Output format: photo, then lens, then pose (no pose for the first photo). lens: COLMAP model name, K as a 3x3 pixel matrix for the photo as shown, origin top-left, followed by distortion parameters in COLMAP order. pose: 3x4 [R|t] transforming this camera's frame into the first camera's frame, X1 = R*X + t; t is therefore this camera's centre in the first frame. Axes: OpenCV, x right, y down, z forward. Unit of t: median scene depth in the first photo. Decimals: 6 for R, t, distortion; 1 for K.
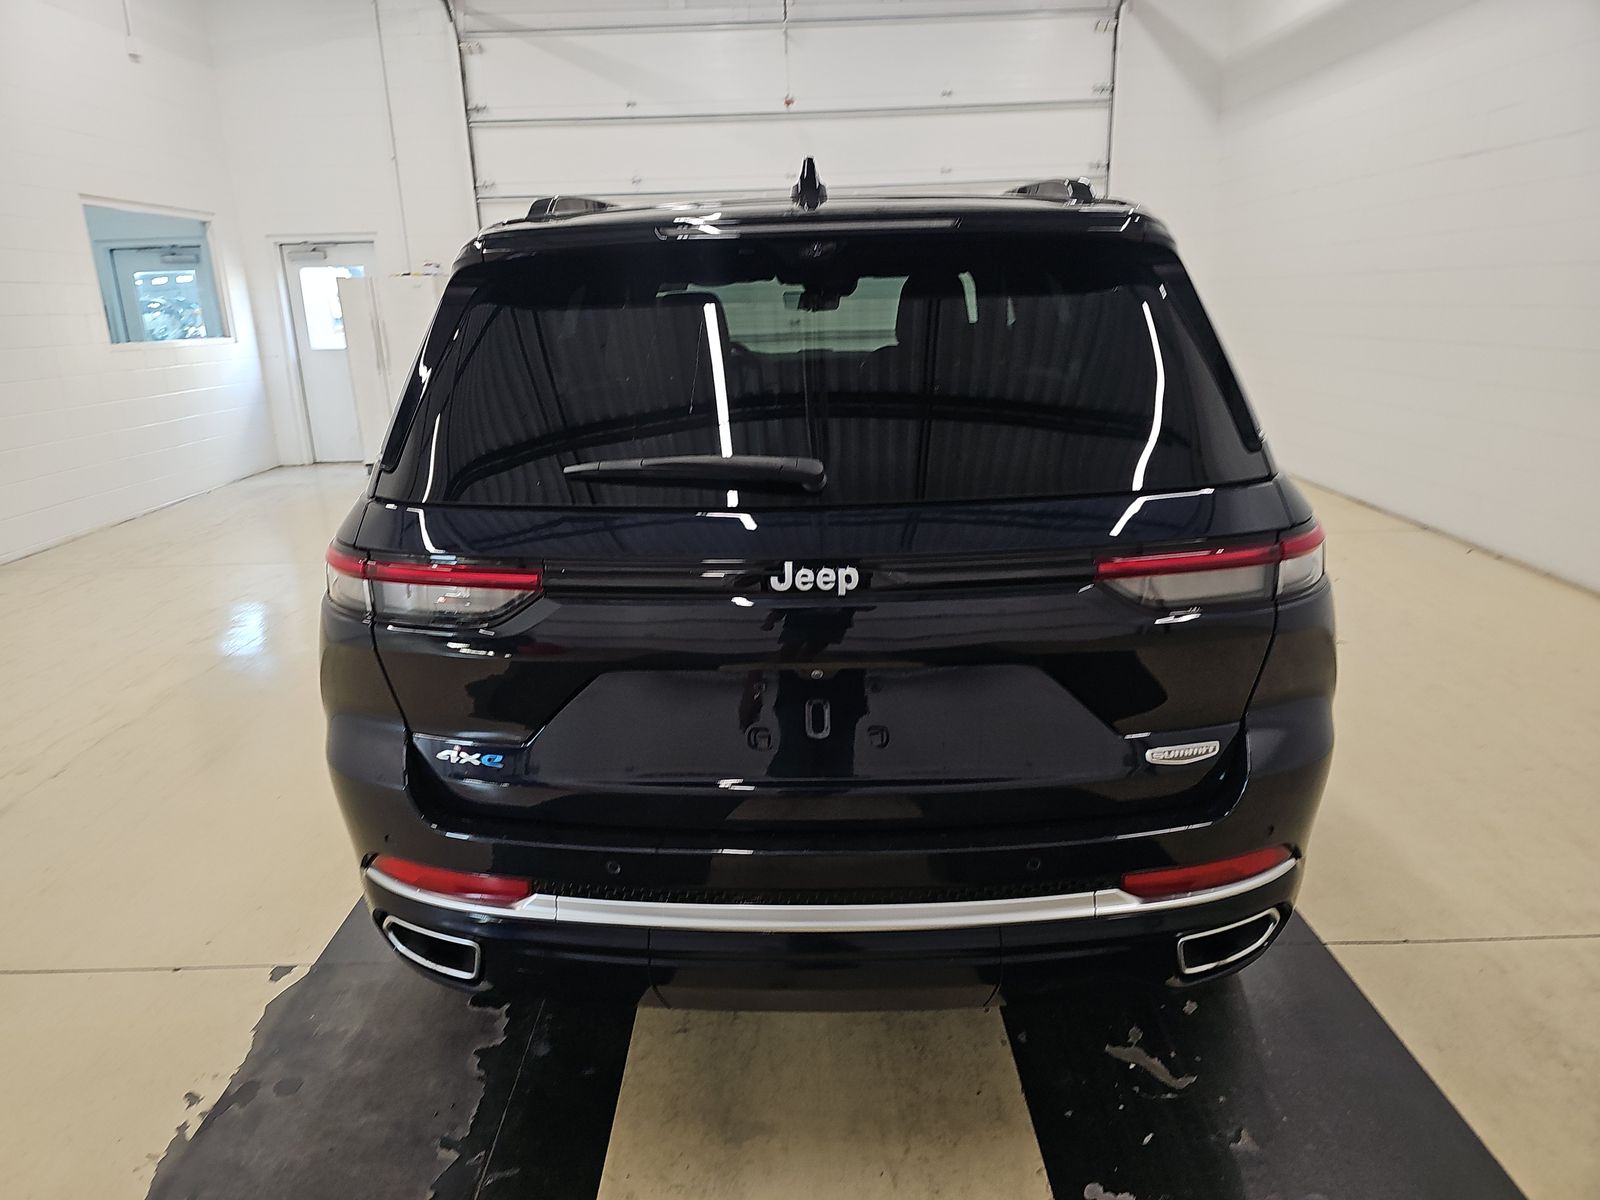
lens RADIAL K [[1052.7, 0, 800.0], [0, 1052.7, 600.0], [0, 0, 1]] dist [0.052026, -0.051211]
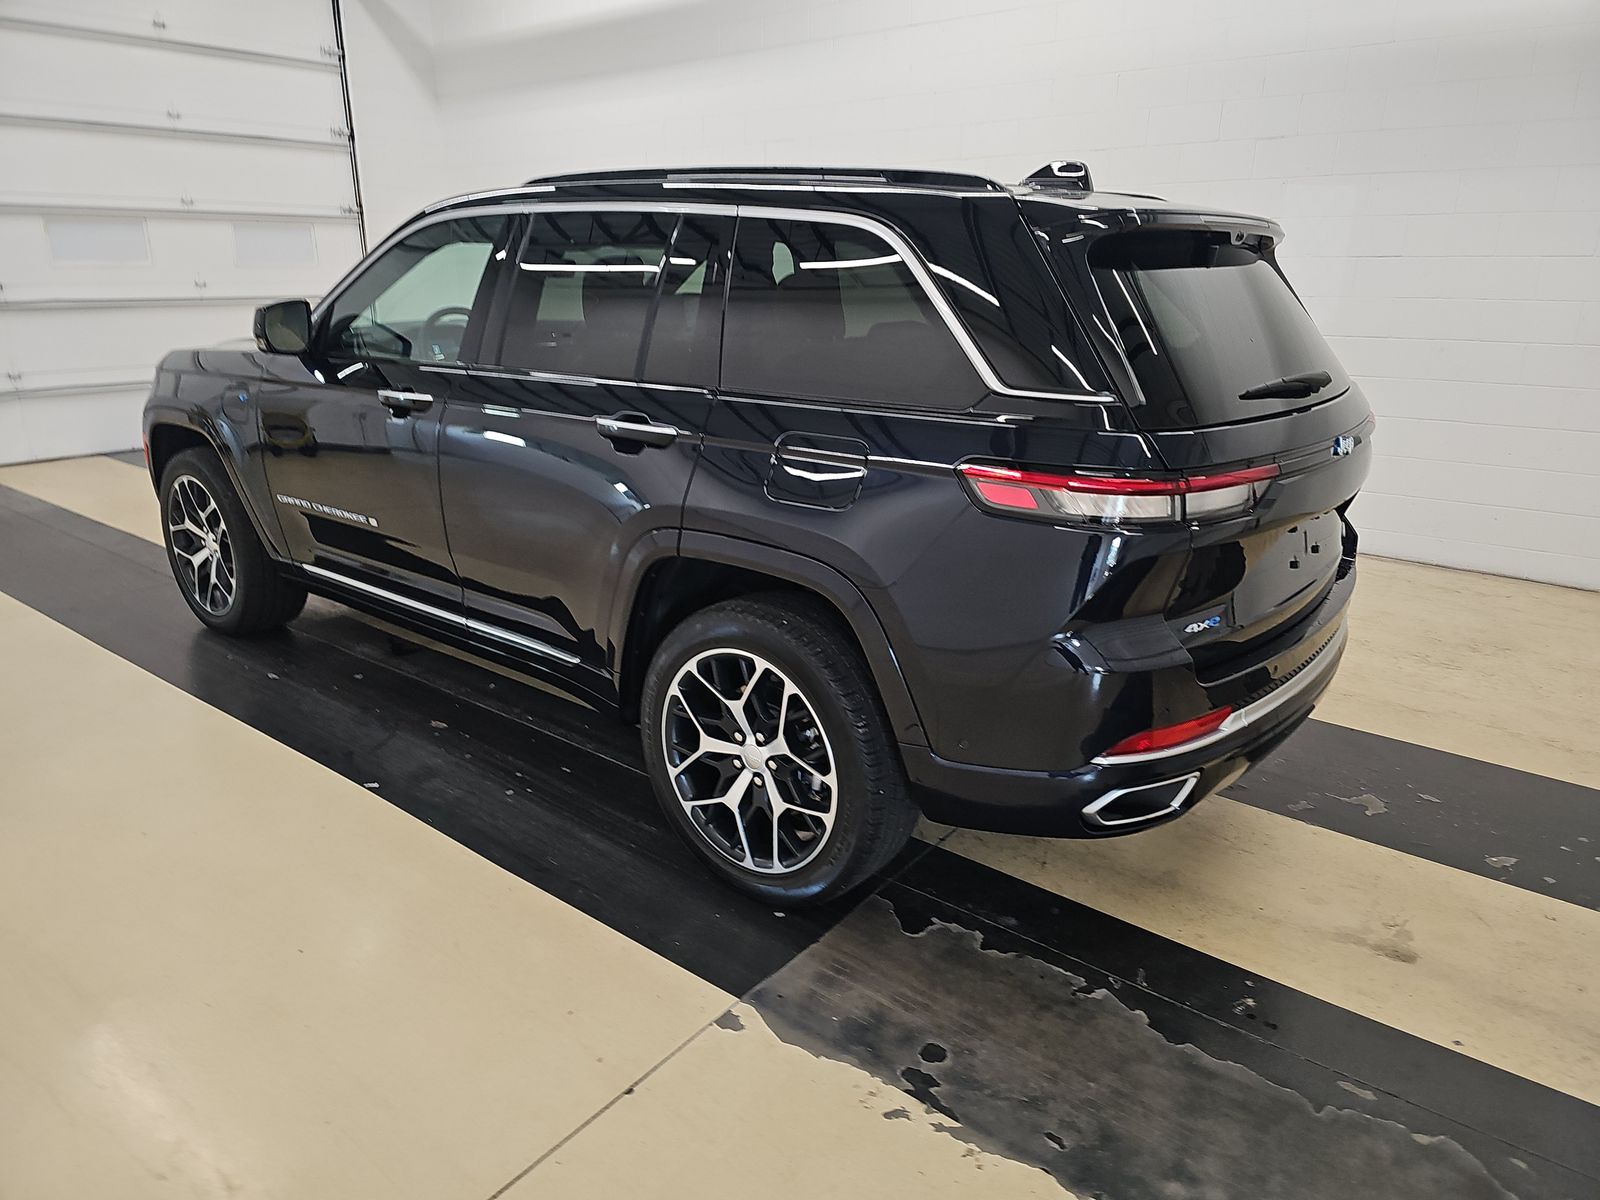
lens RADIAL K [[1052.7, 0, 800.0], [0, 1052.7, 600.0], [0, 0, 1]] dist [0.052026, -0.051211]
pose [[0.612205, -0.200612, 0.764827, -1.165505], [0.188221, 0.976448, 0.105459, -0.078025], [-0.767970, 0.079395, 0.635546, 0.413728]]
